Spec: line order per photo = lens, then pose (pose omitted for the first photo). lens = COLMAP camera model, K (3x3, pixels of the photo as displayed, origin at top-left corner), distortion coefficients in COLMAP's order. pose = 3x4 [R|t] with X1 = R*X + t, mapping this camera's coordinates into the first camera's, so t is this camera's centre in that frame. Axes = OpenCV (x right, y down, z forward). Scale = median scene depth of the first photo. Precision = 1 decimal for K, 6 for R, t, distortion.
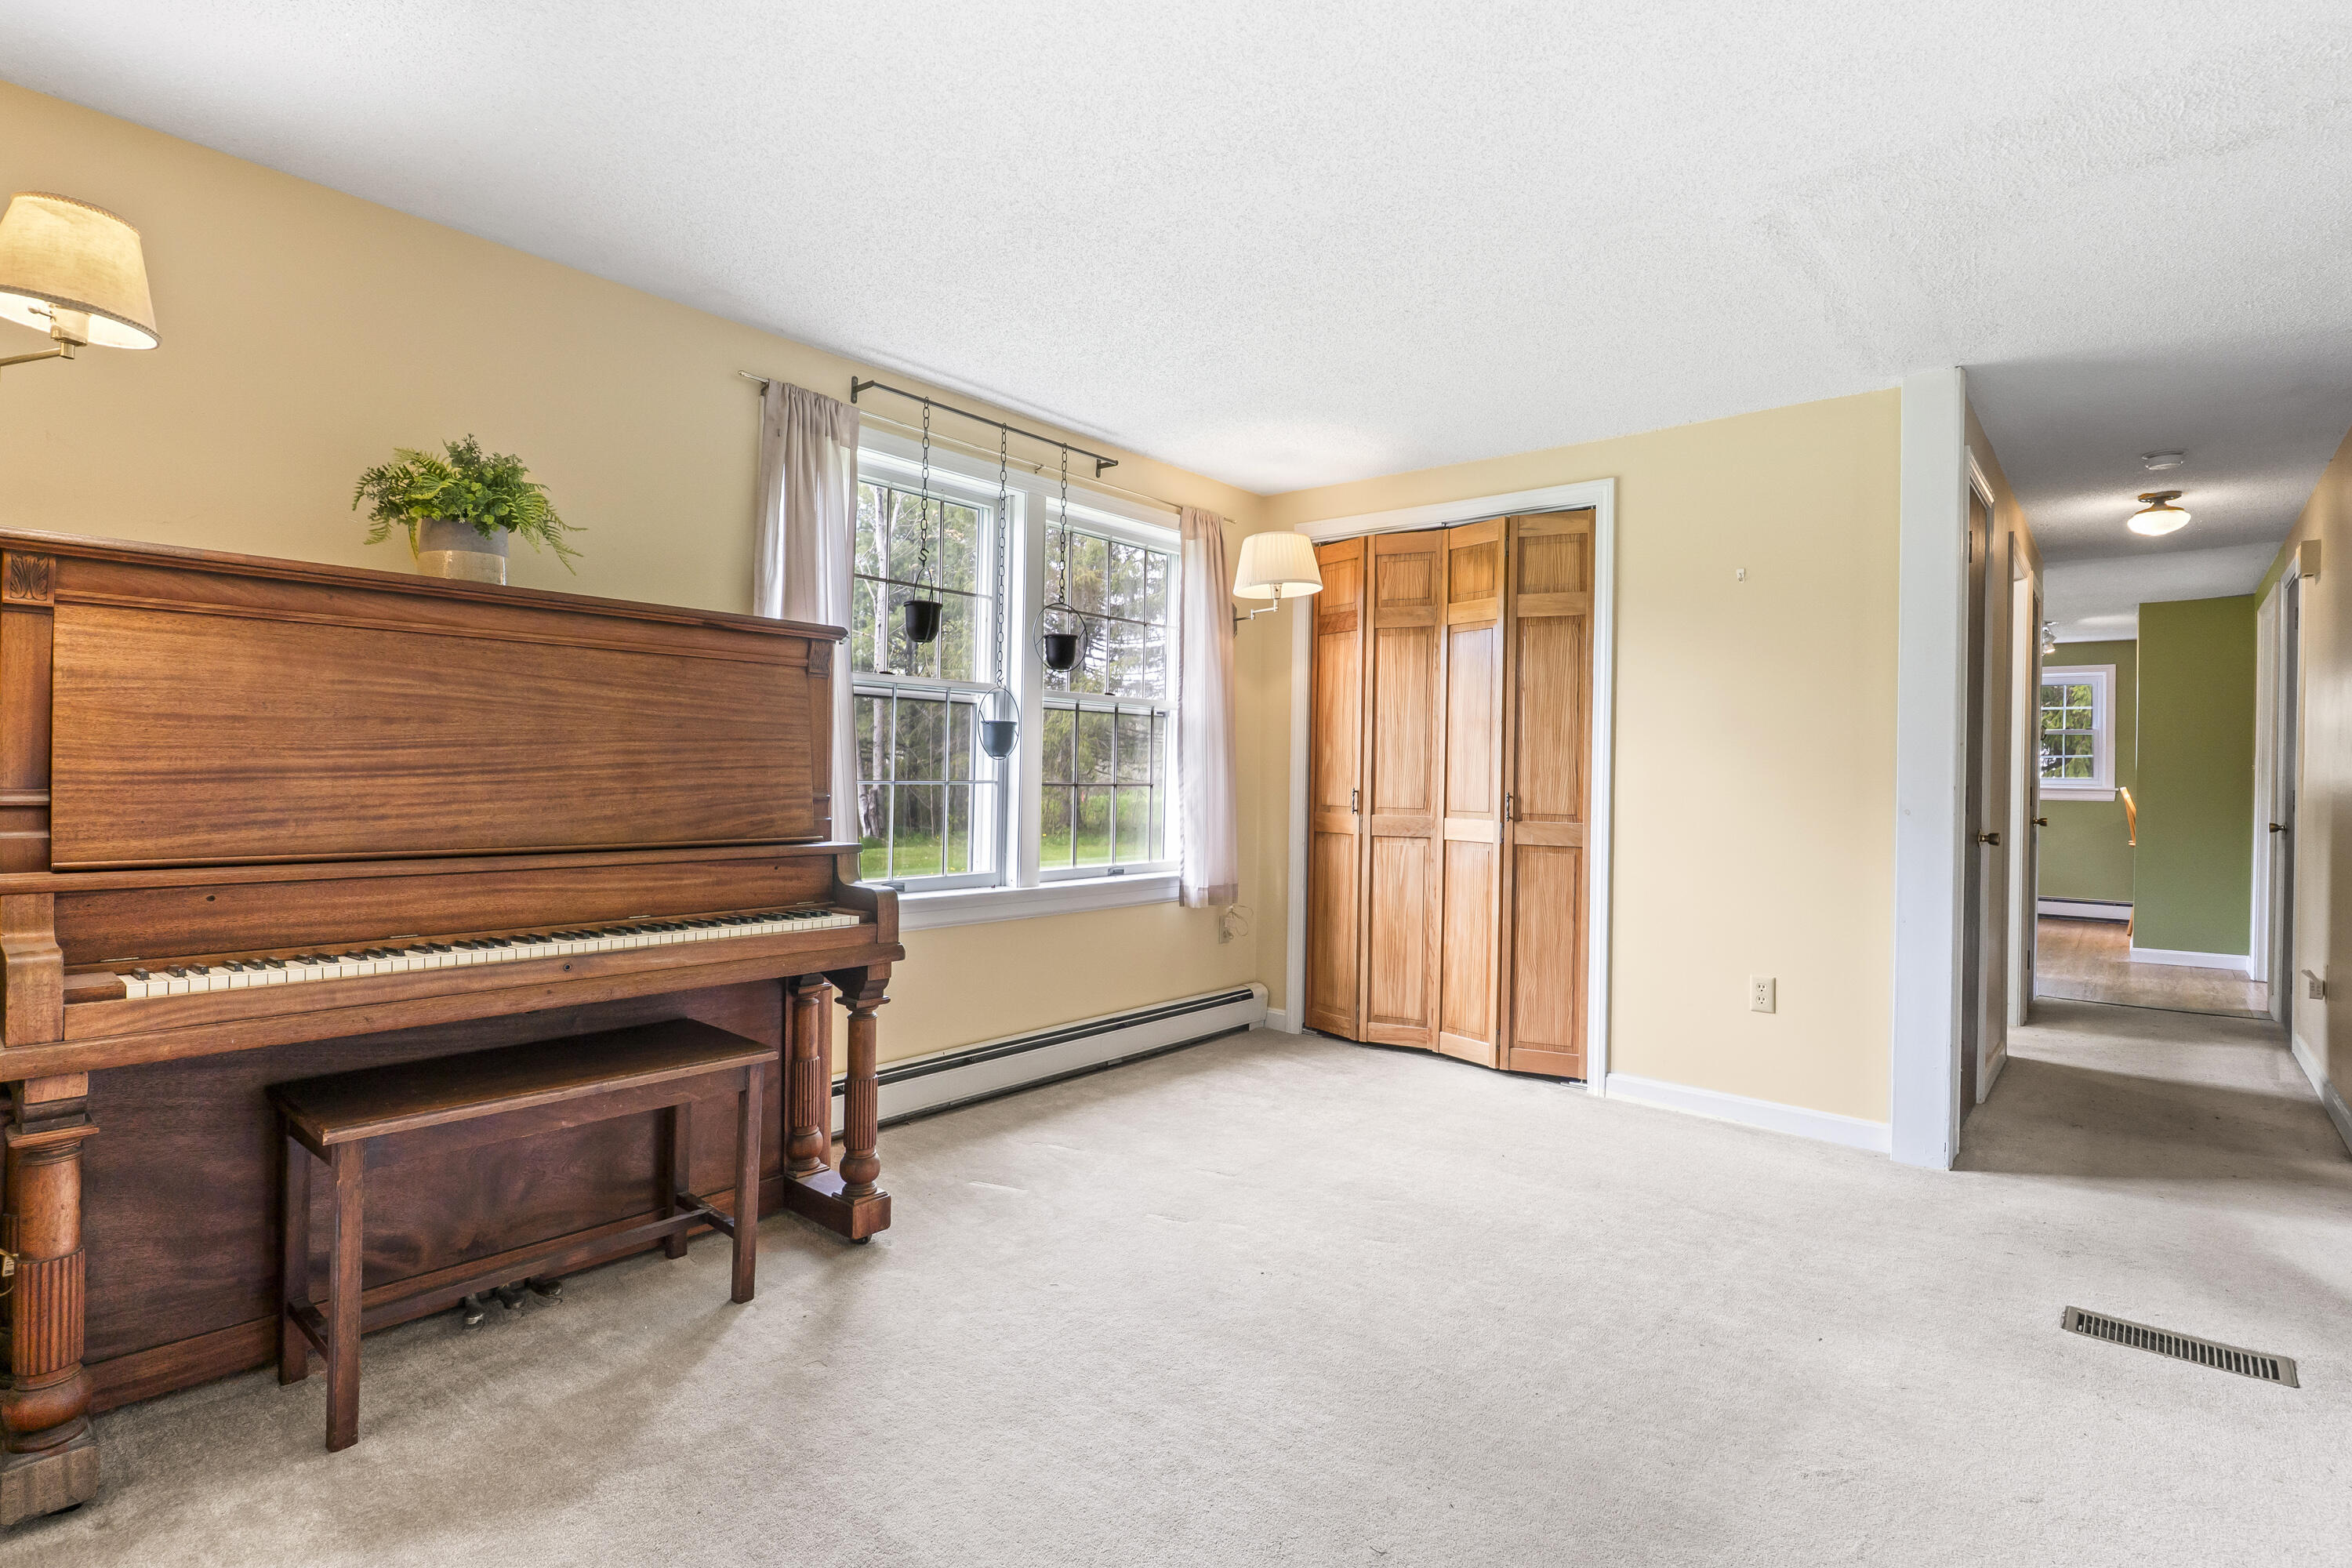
lens RADIAL K [[1146.5, 0, 1164.0], [0, 1146.5, 773.7], [0, 0, 1]] dist [-0.004683, -0.000337]
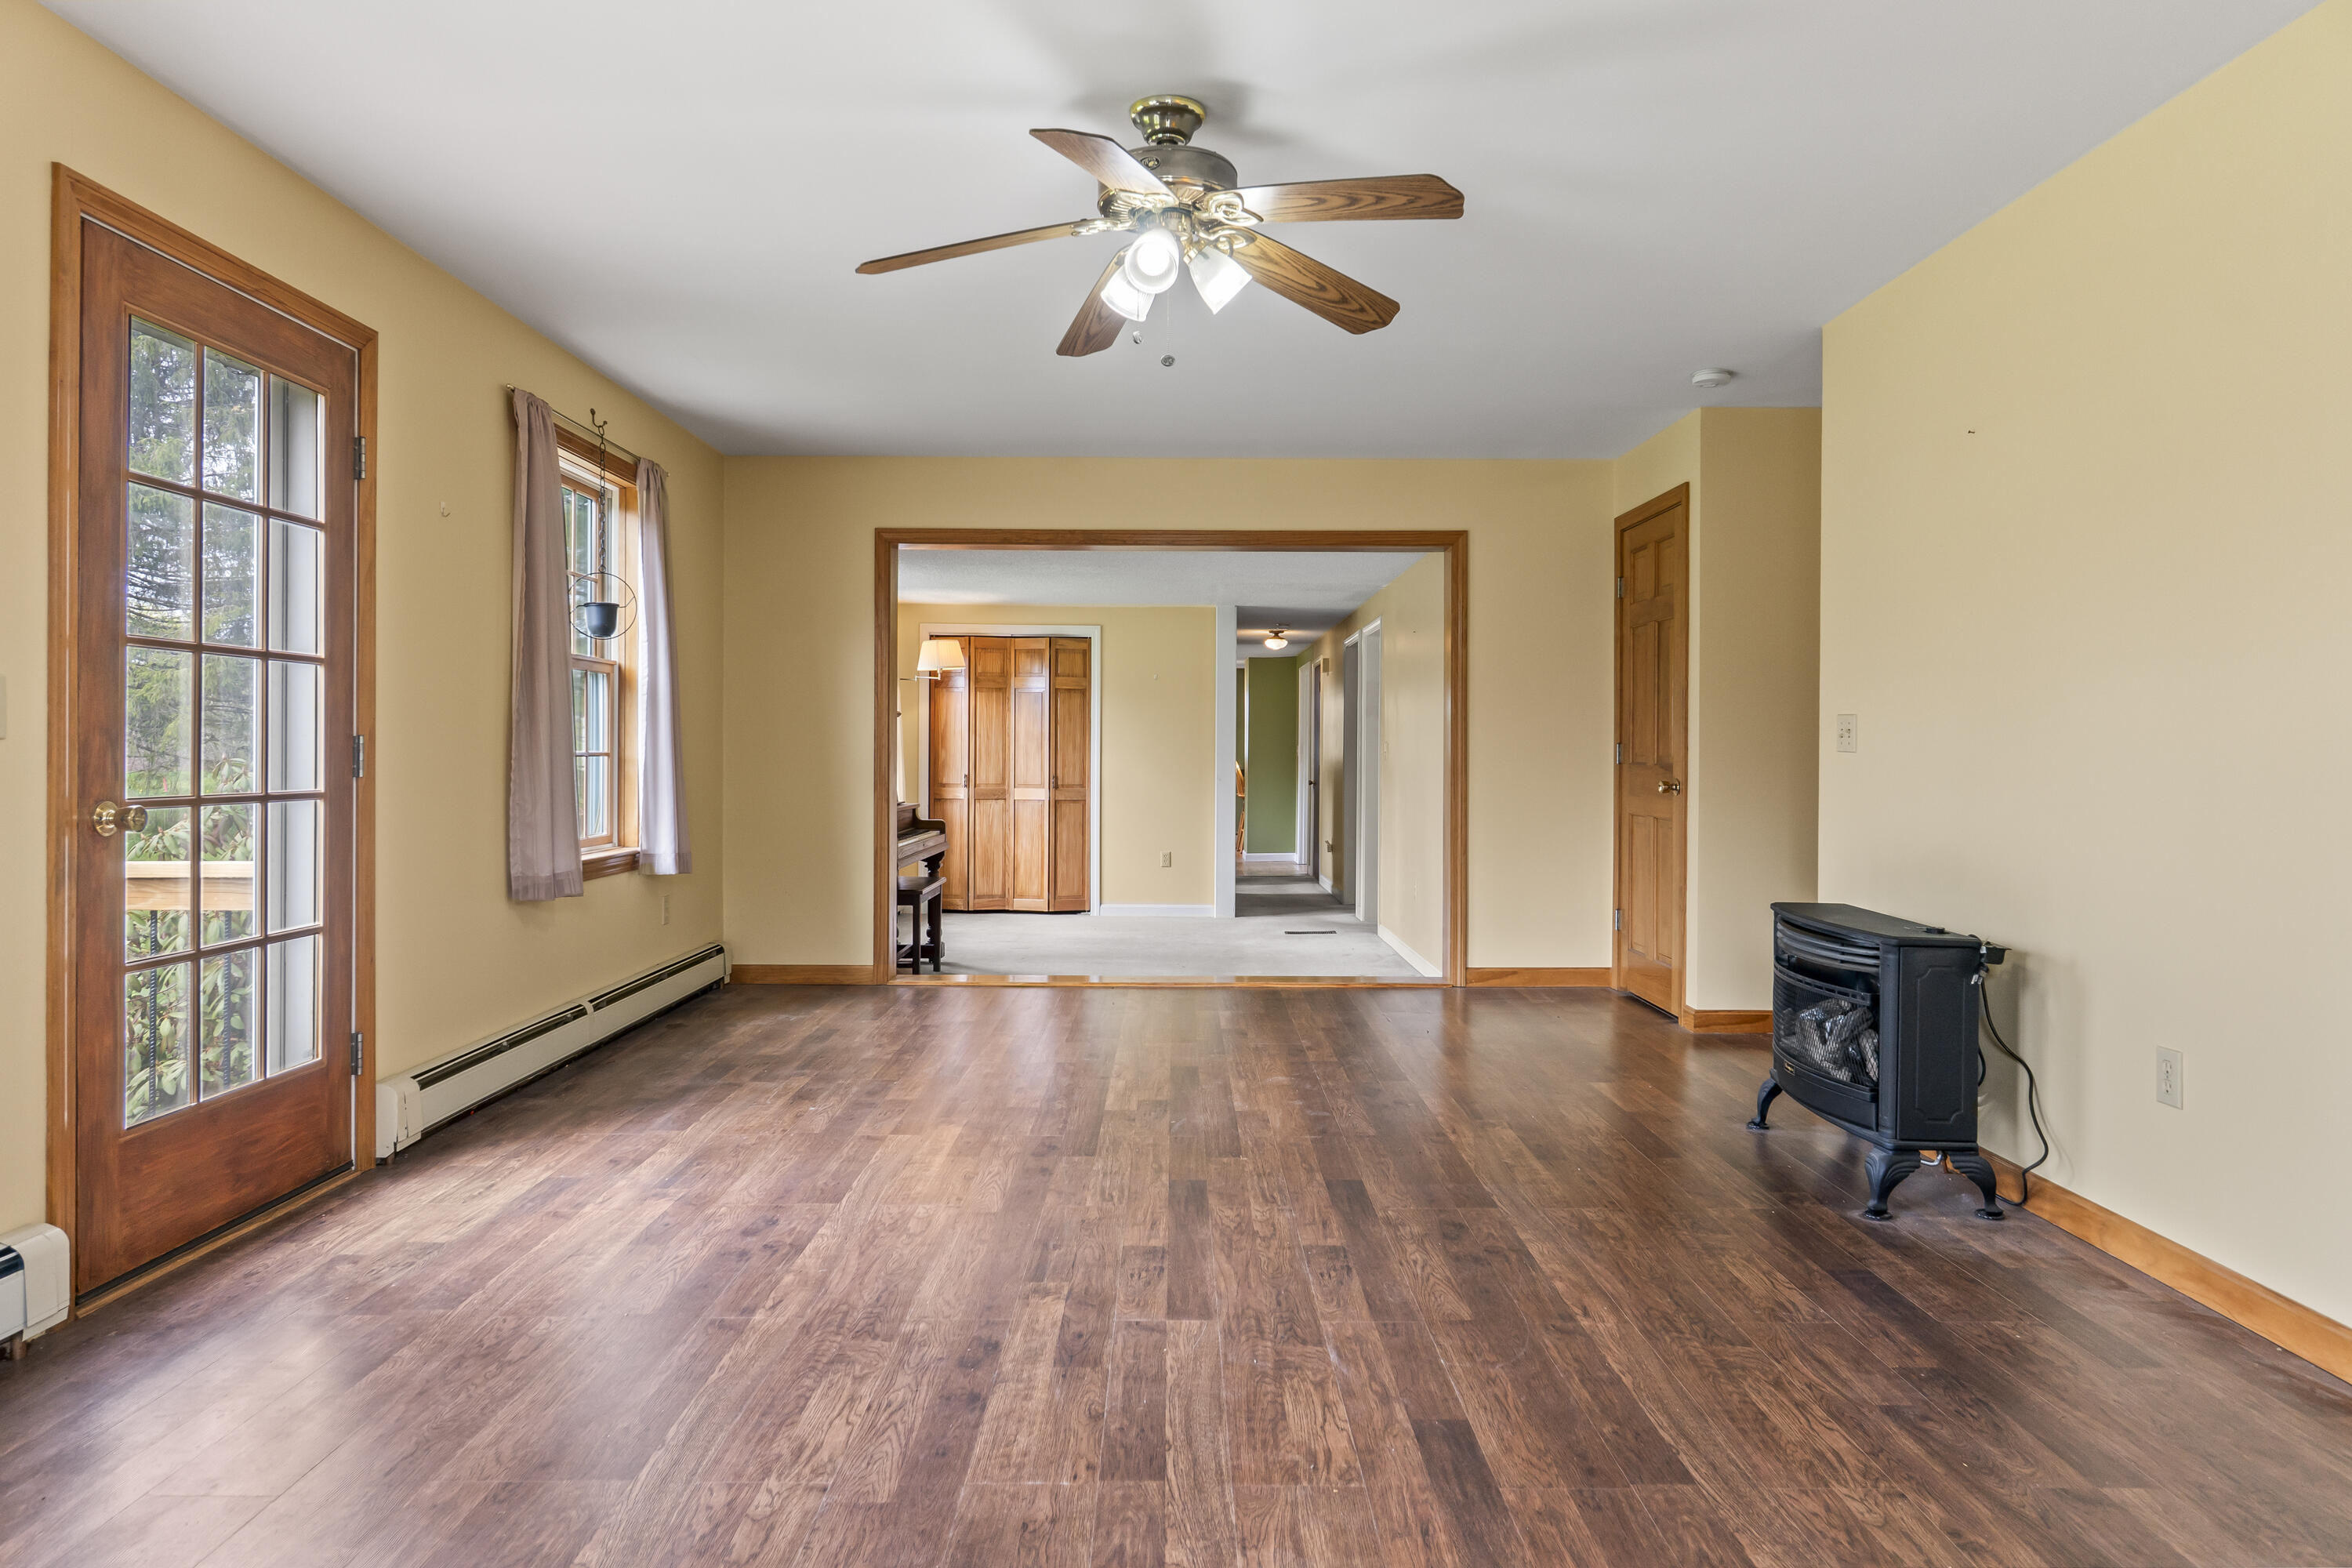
lens RADIAL K [[1455.3, 0, 1173.4], [0, 1455.3, 776.7], [0, 0, 1]] dist [-0.008085, 0.000807]
pose [[0.759055, -0.024594, 0.650562, -1.181015], [0.007850, 0.999559, 0.028629, -0.050507], [-0.650980, -0.016624, 0.758913, -1.064877]]
